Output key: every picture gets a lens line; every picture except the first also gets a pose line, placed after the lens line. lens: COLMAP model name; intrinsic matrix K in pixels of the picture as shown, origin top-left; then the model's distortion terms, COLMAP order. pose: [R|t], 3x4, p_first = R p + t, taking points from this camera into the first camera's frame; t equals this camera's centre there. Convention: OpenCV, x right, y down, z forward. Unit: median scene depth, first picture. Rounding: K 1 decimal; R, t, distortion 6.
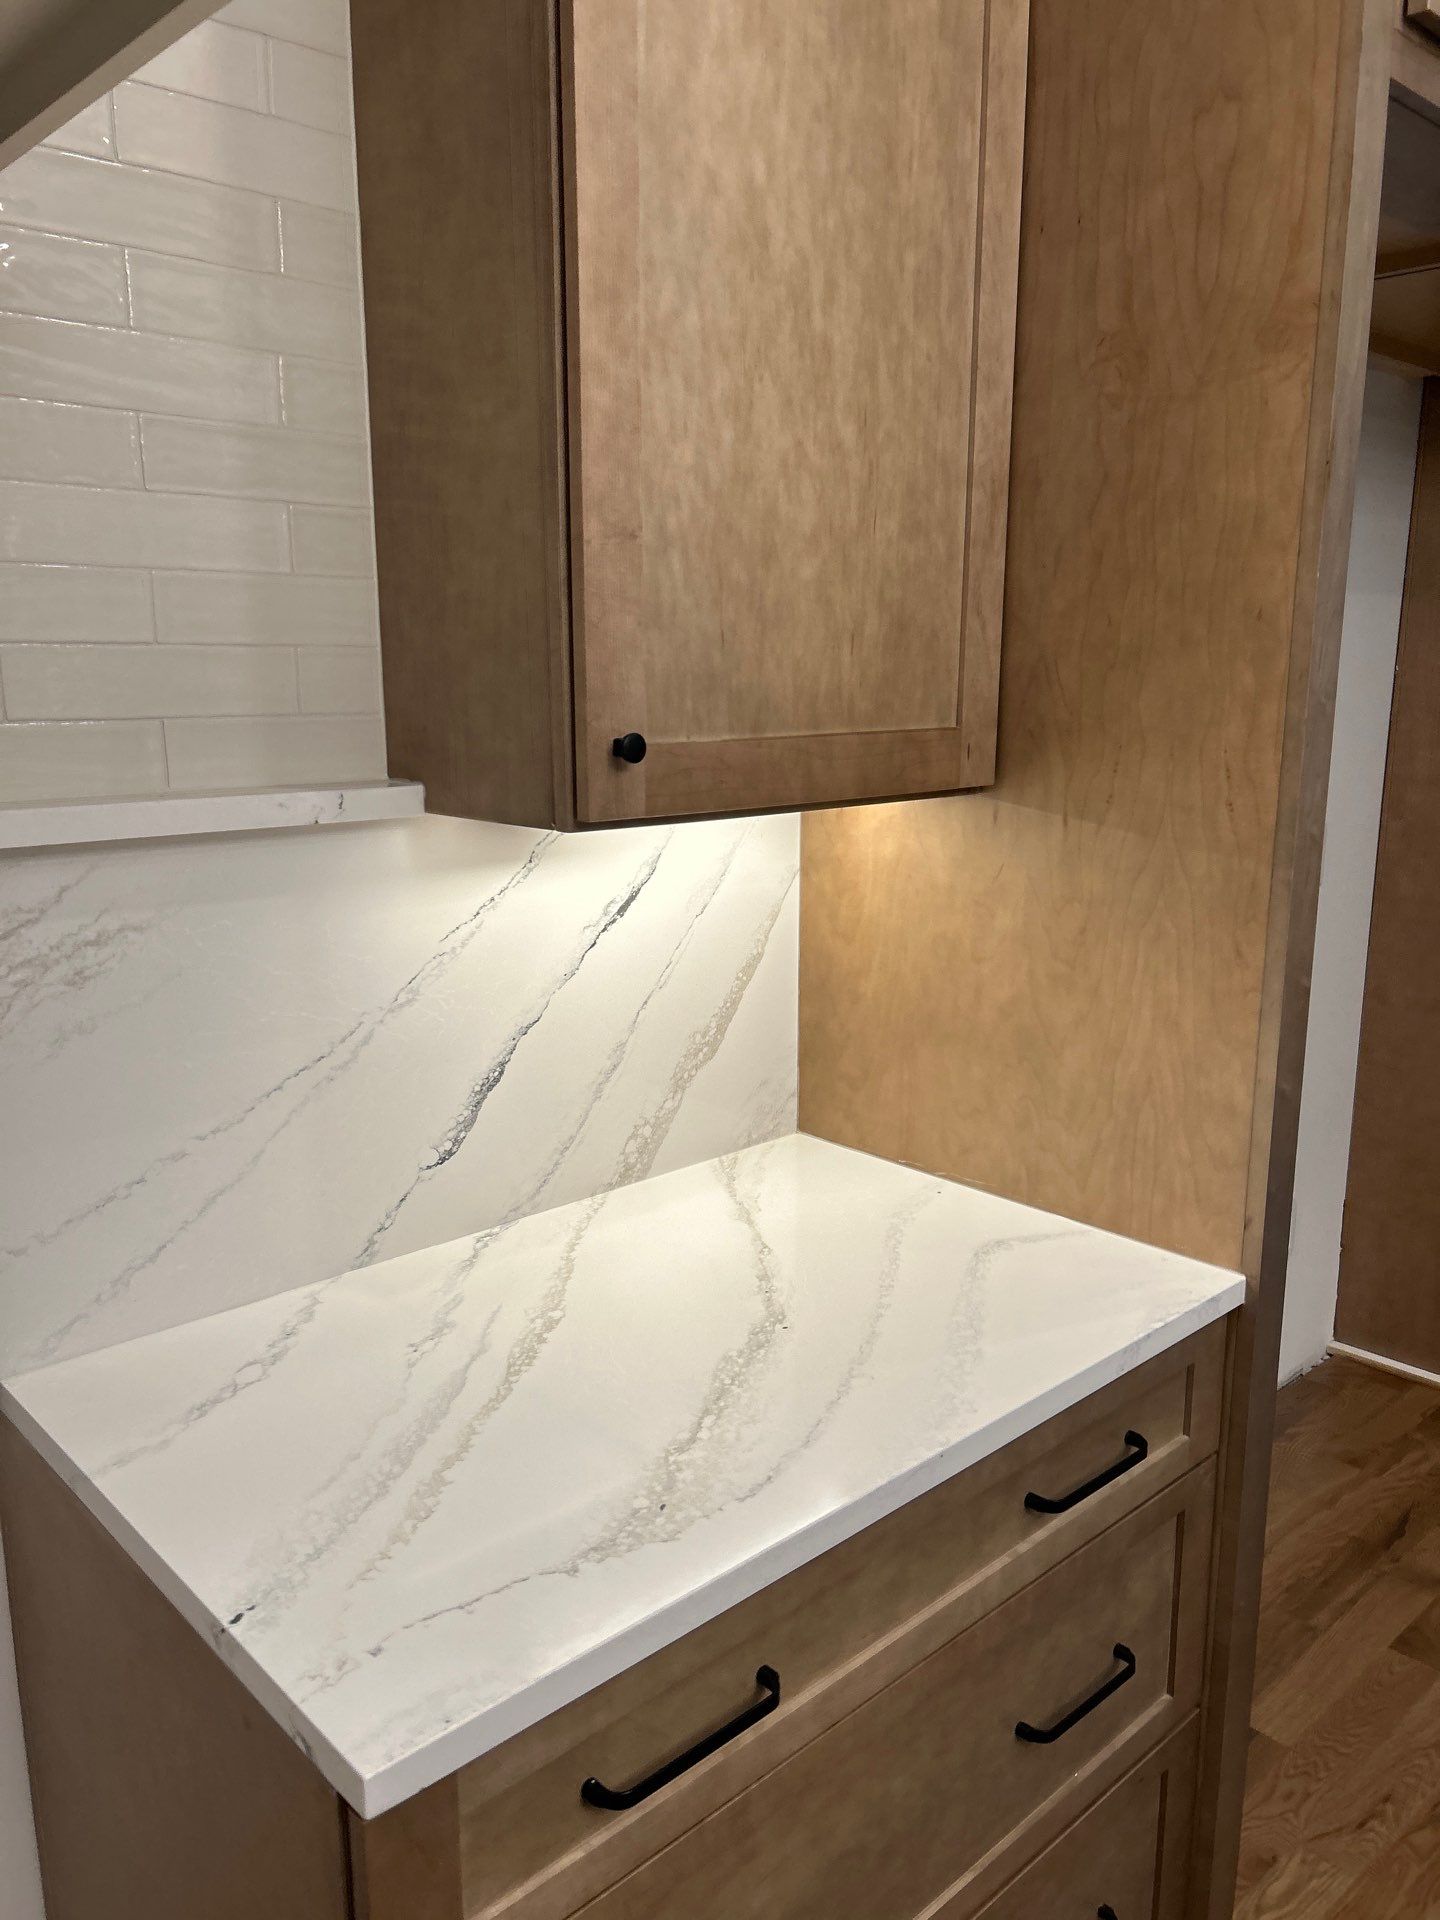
lens RADIAL K [[1444.8, 0, 720.0], [0, 1444.8, 960.0], [0, 0, 1]] dist [0.001928, 0.000013]
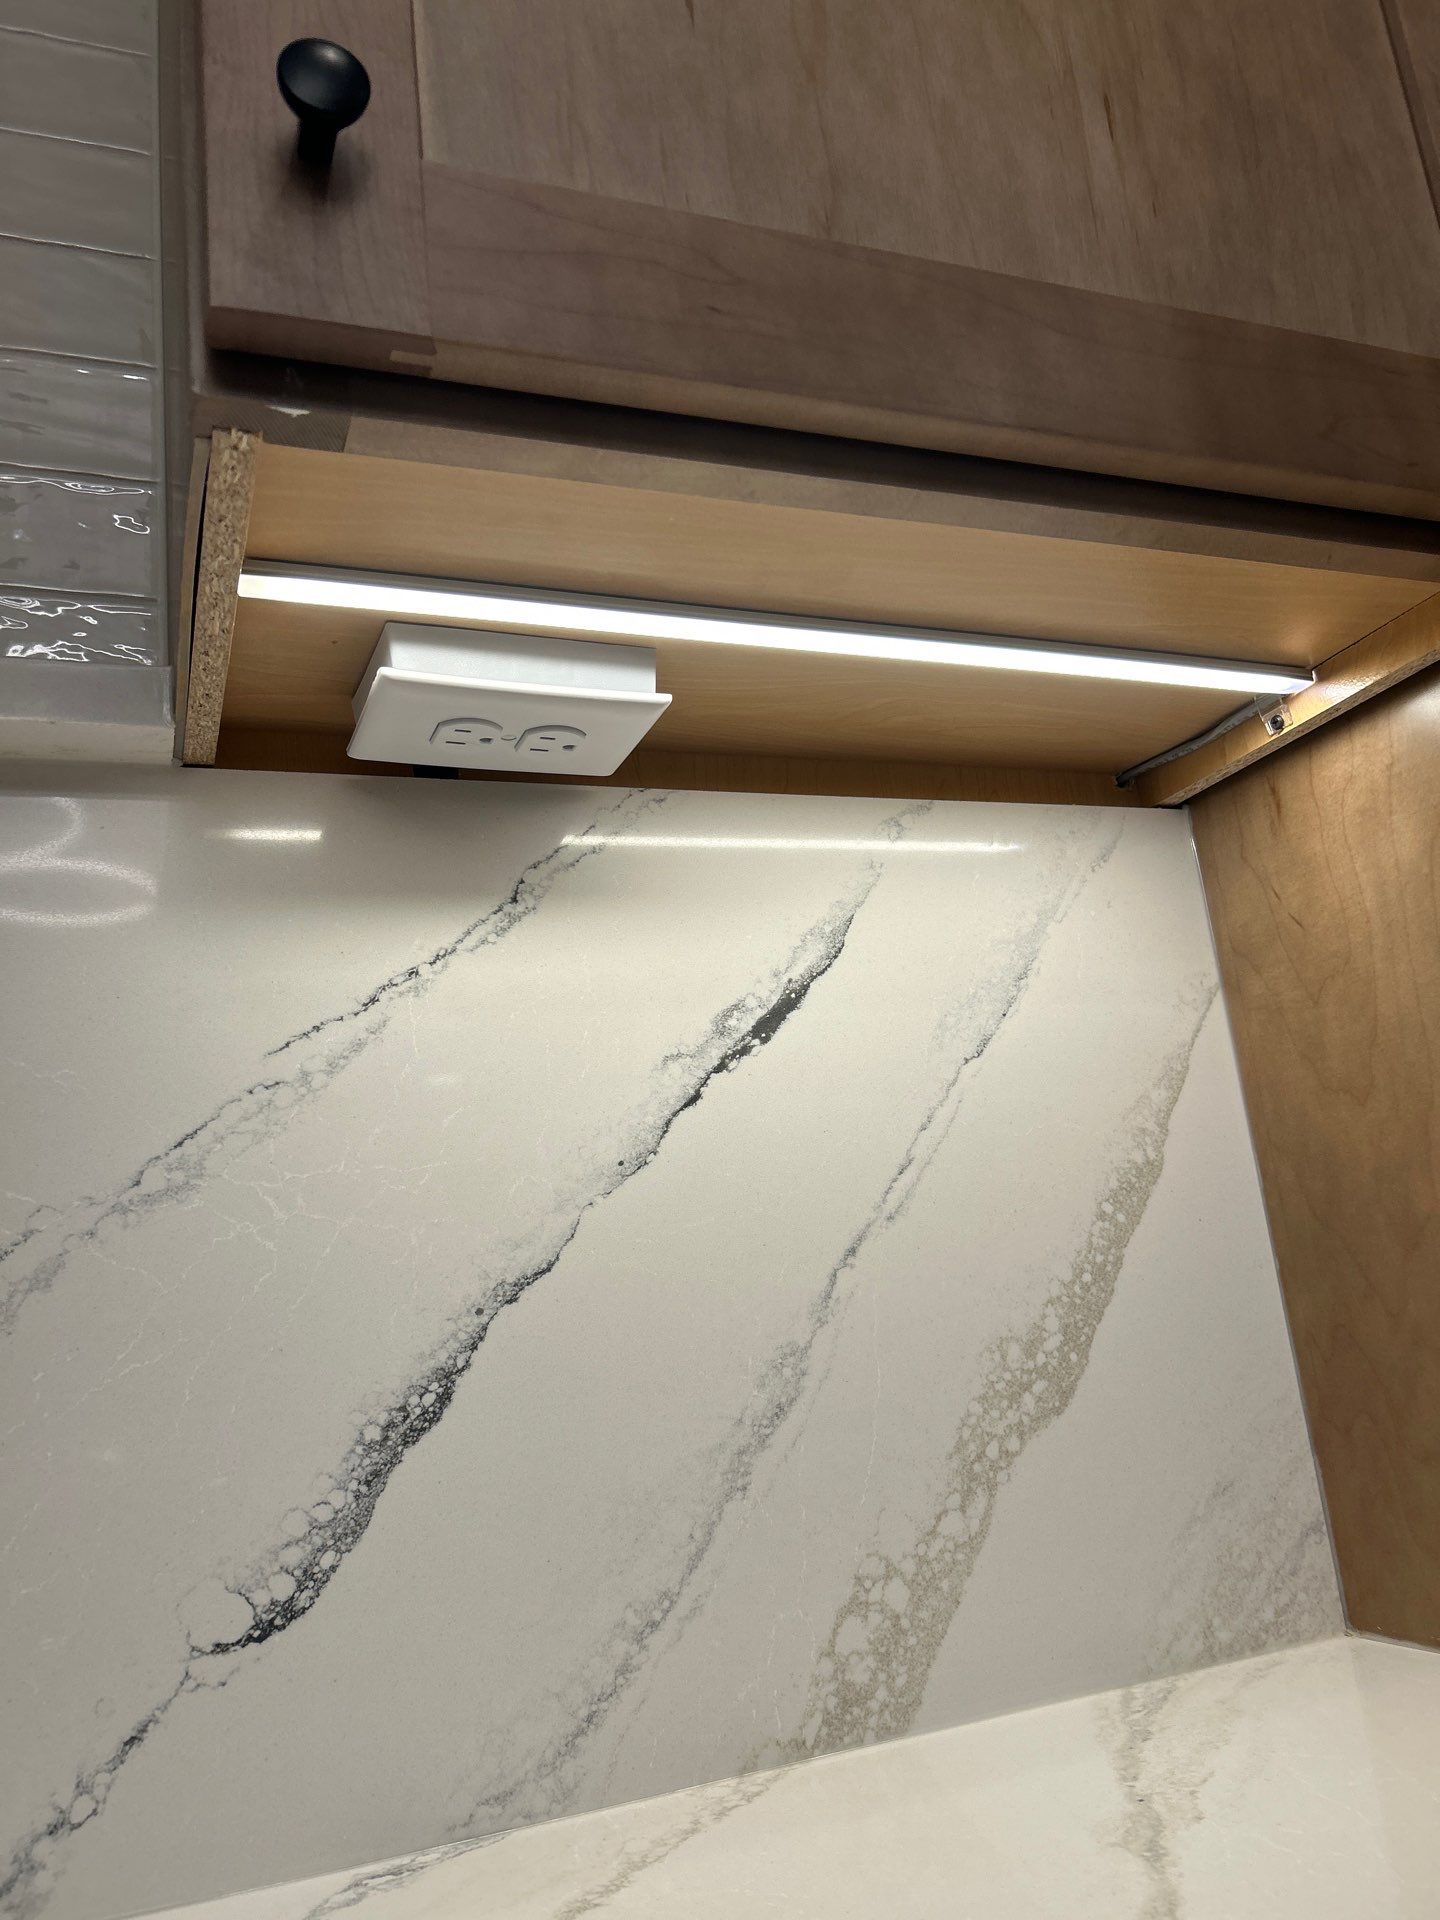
lens RADIAL K [[1439.9, 0, 720.0], [0, 1439.9, 960.0], [0, 0, 1]] dist [-0.006204, -0.009858]
pose [[0.922141, -0.183868, -0.340366, 0.072811], [0.025417, 0.906724, -0.420957, 0.131063], [0.386019, 0.379531, 0.840801, 0.617637]]
